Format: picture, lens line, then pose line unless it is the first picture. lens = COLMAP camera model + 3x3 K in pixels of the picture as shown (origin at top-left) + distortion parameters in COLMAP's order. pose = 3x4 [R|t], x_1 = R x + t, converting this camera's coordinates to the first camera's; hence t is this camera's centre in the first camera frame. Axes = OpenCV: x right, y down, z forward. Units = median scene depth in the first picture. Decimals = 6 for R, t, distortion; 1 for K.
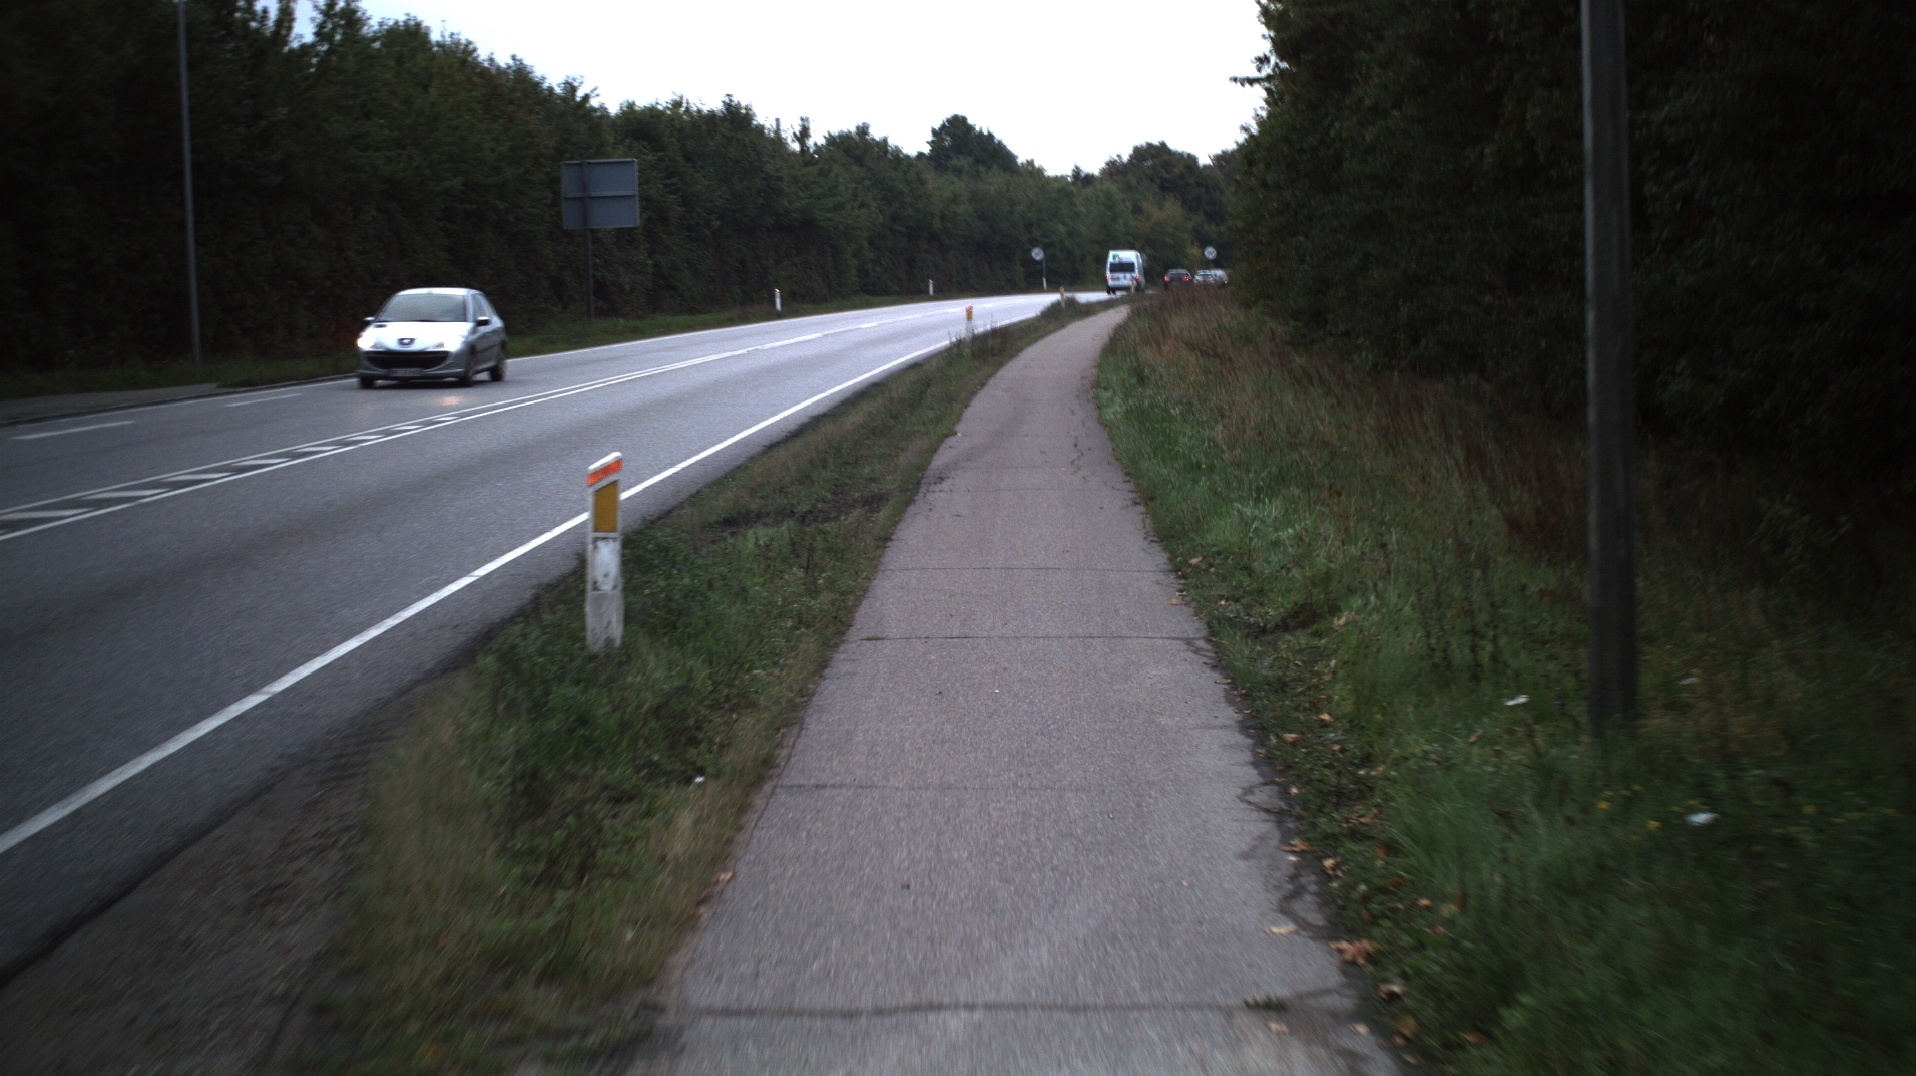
lens RADIAL K [[3027.9, 0, 958.0], [0, 3027.9, 538.0], [0, 0, 1]] dist [-0.225123, 0.125532]
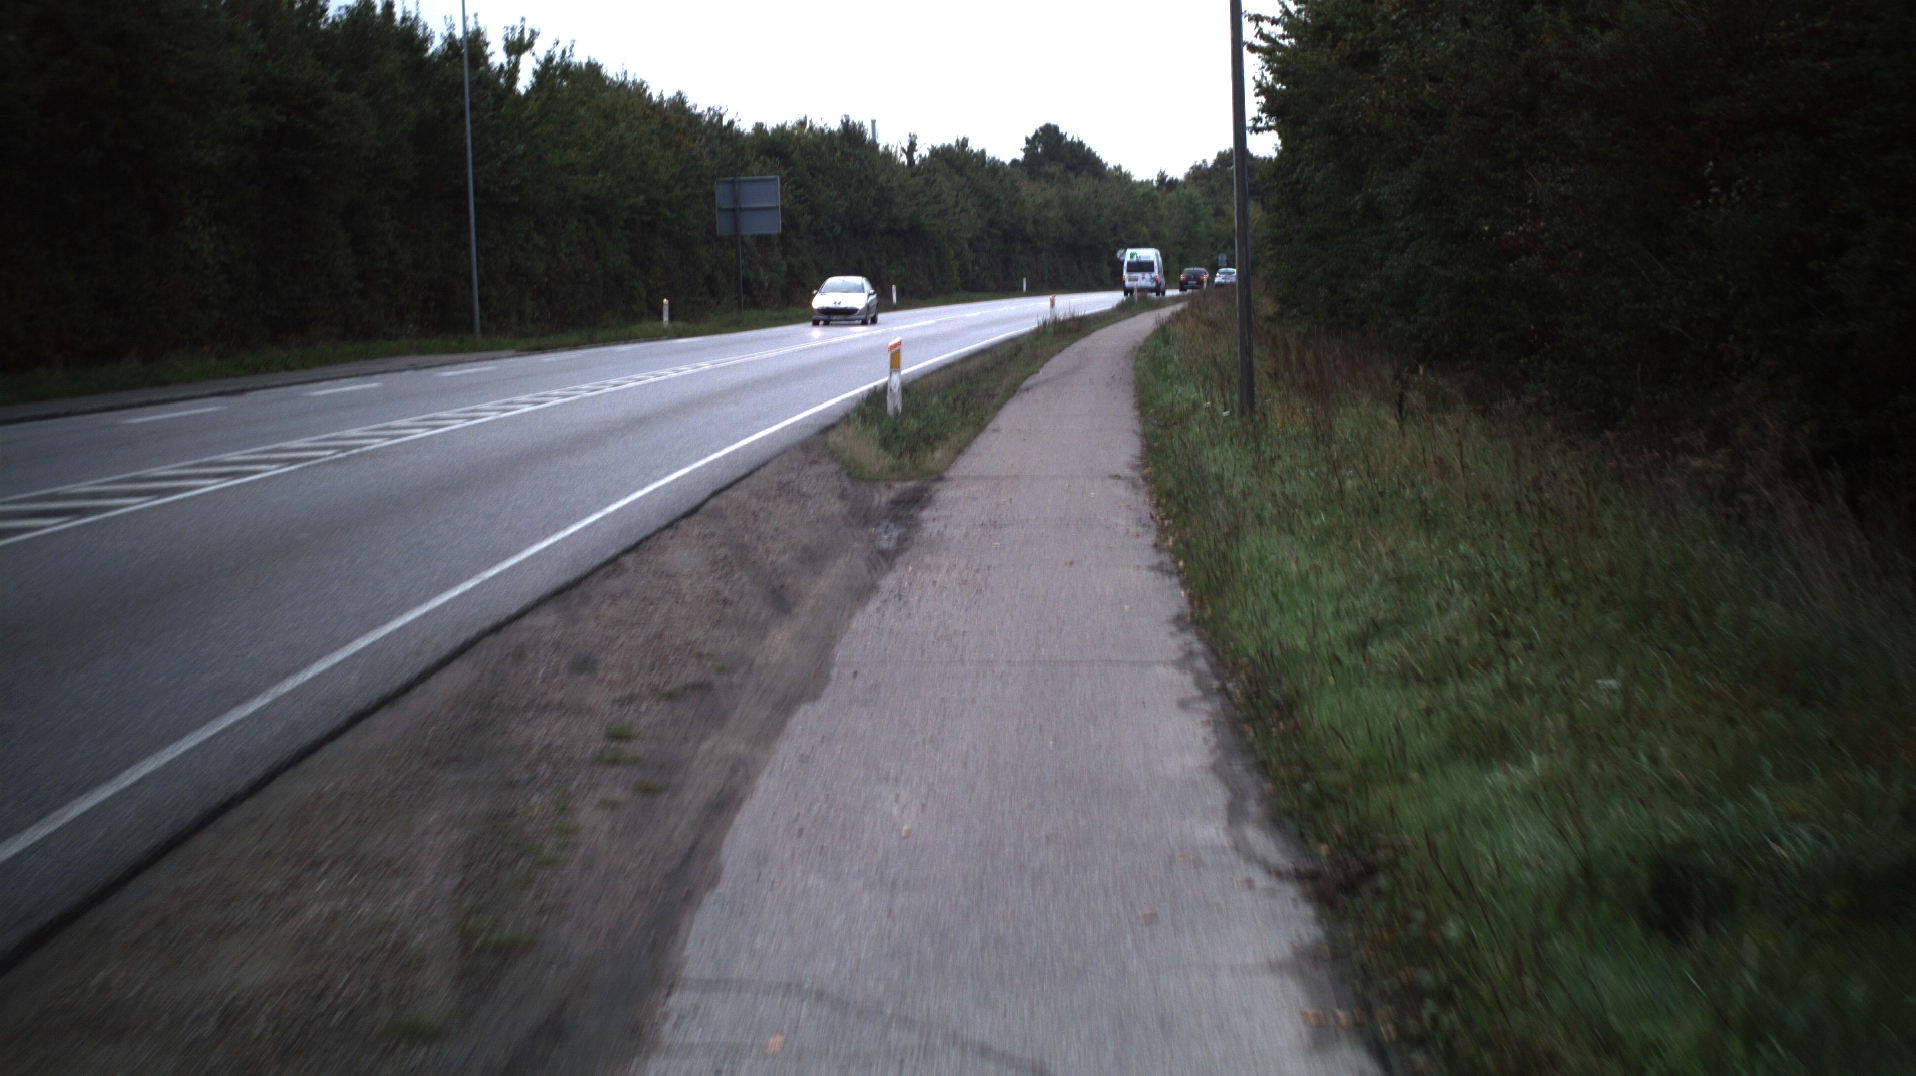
lens RADIAL K [[3027.9, 0, 958.0], [0, 3027.9, 538.0], [0, 0, 1]] dist [-0.225123, 0.125532]
pose [[0.999517, 0.001218, -0.031053, 0.001571], [-0.001211, 0.999999, 0.000231, 0.012487], [0.031053, -0.000193, 0.999518, -0.140835]]
